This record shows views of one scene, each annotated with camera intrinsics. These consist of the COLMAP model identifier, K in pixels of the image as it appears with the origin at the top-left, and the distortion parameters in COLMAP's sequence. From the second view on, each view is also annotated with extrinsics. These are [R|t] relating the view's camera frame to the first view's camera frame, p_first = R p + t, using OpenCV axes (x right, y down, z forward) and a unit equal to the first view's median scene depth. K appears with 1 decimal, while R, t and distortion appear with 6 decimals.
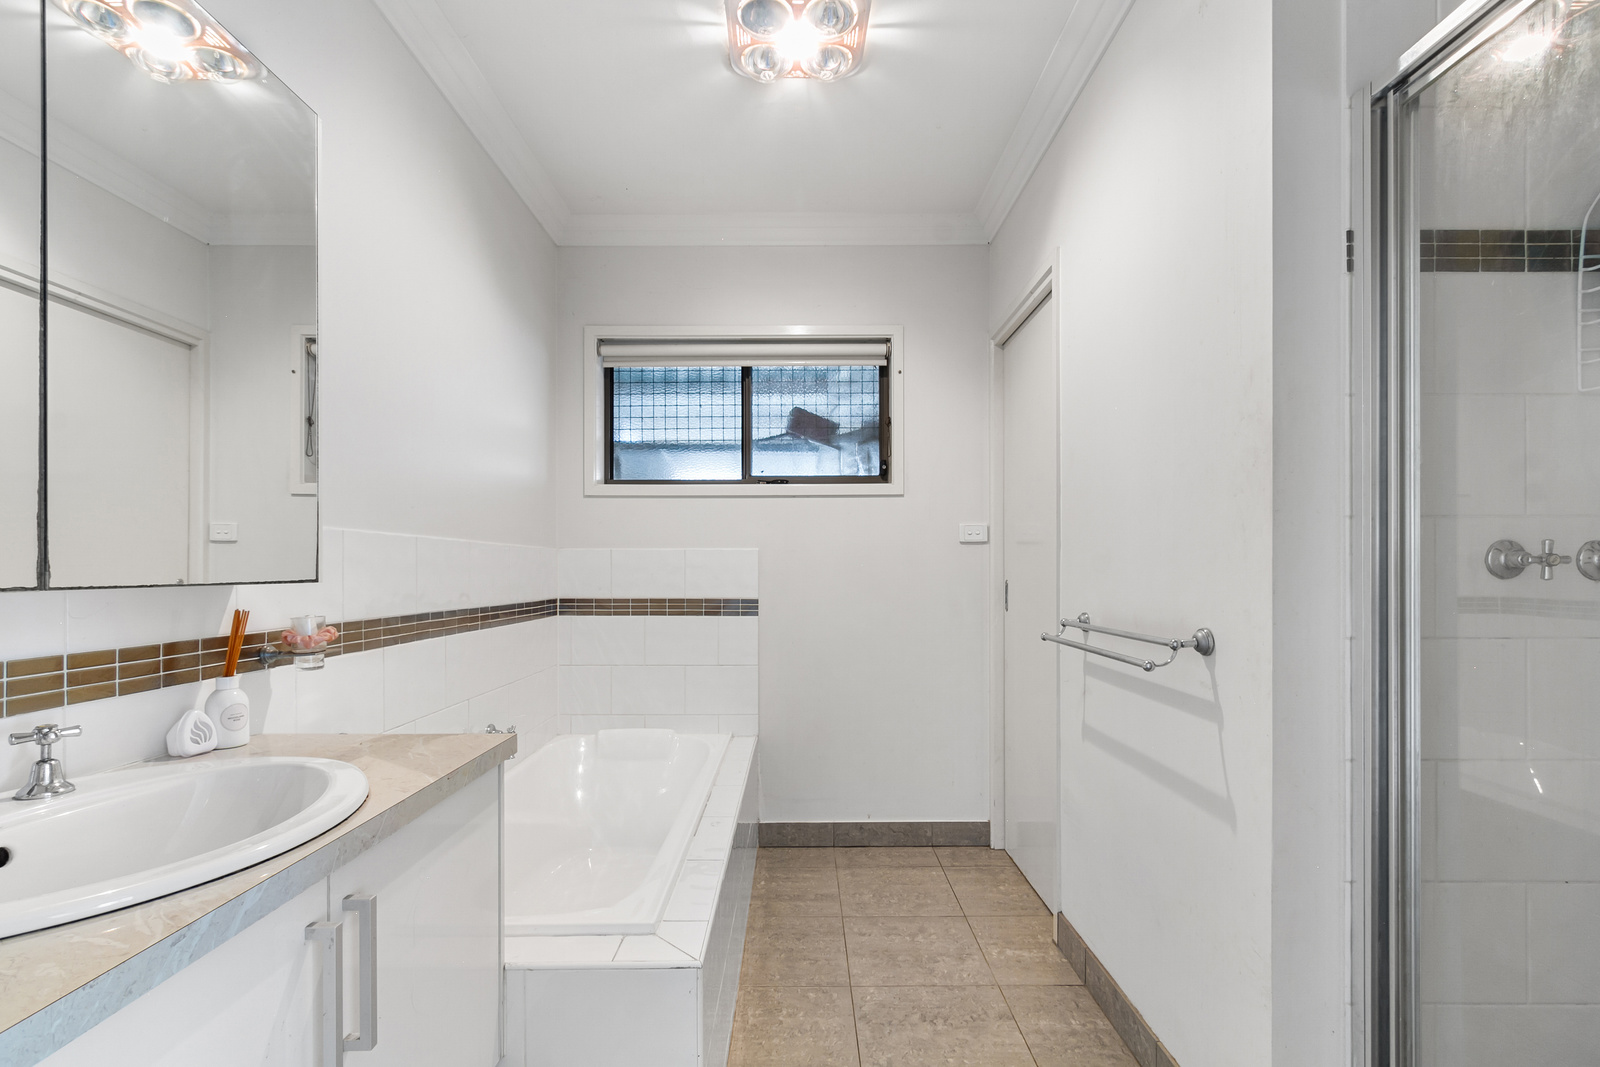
lens RADIAL K [[738.3, 0, 801.3], [0, 738.3, 563.3], [0, 0, 1]] dist [-0.003502, 0.000090]
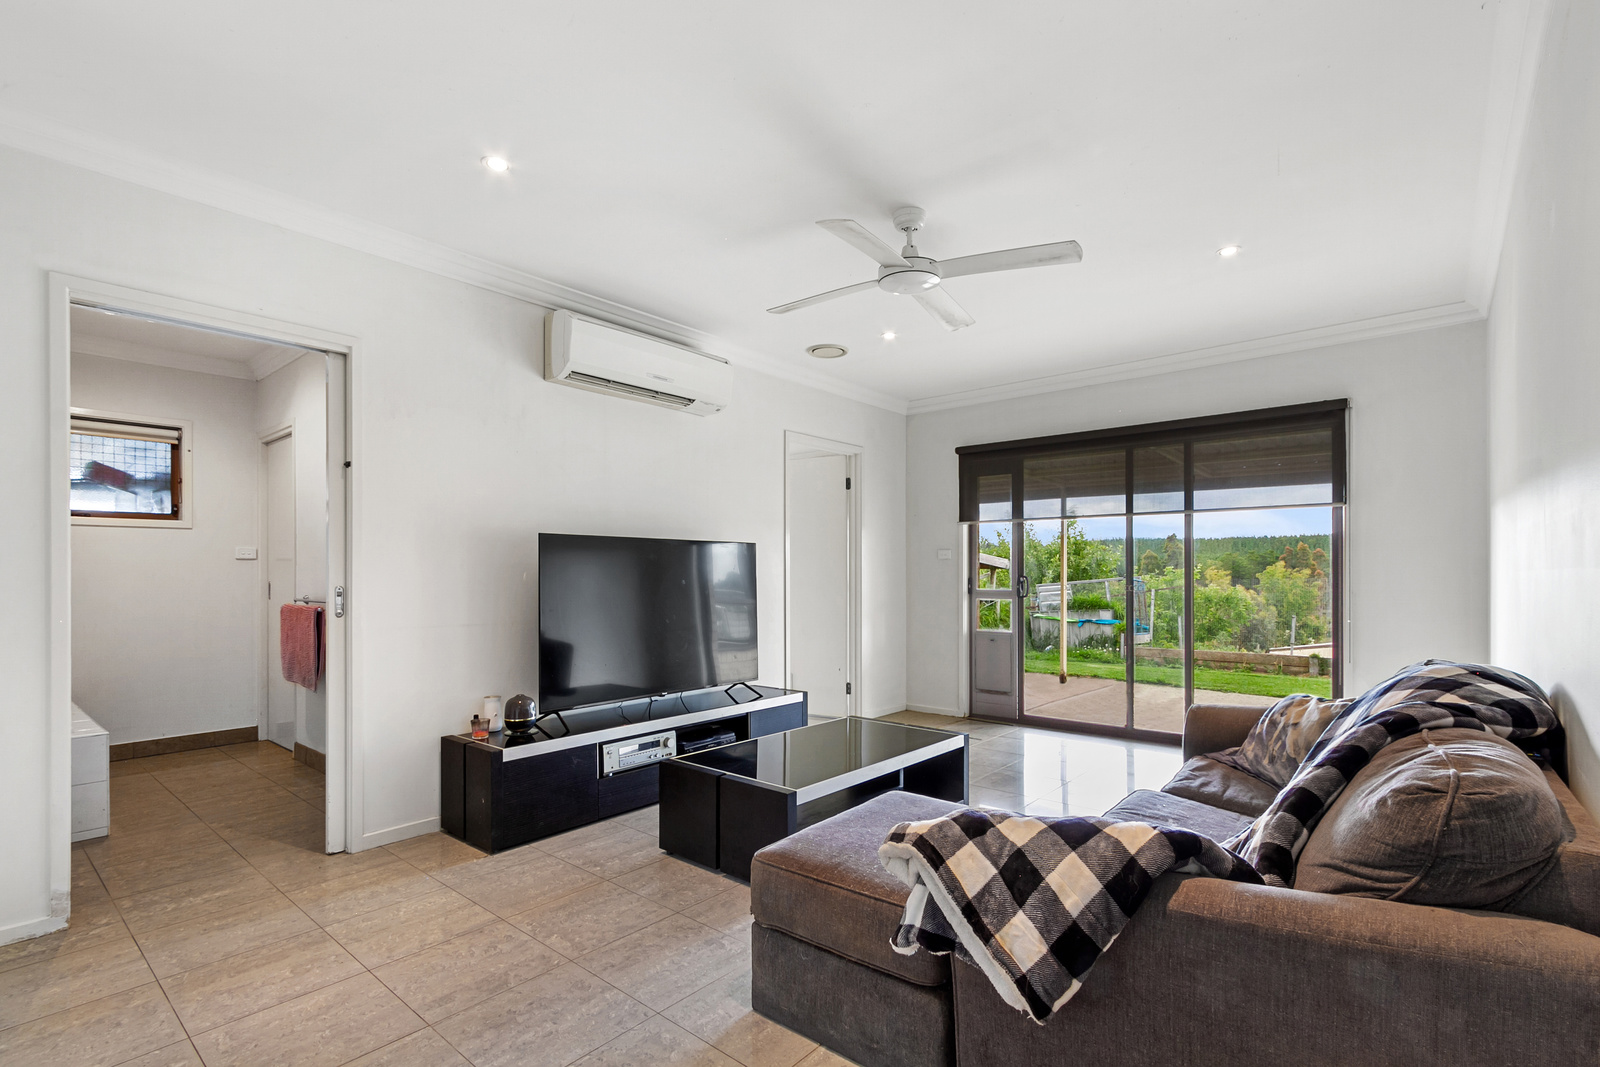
lens RADIAL K [[738.3, 0, 793.9], [0, 738.3, 573.3], [0, 0, 1]] dist [-0.003502, 0.000090]
pose [[0.657279, -0.001059, 0.753647, -0.194092], [-0.000536, 0.999998, 0.001872, -0.000125], [-0.753647, -0.001634, 0.657277, -0.961654]]
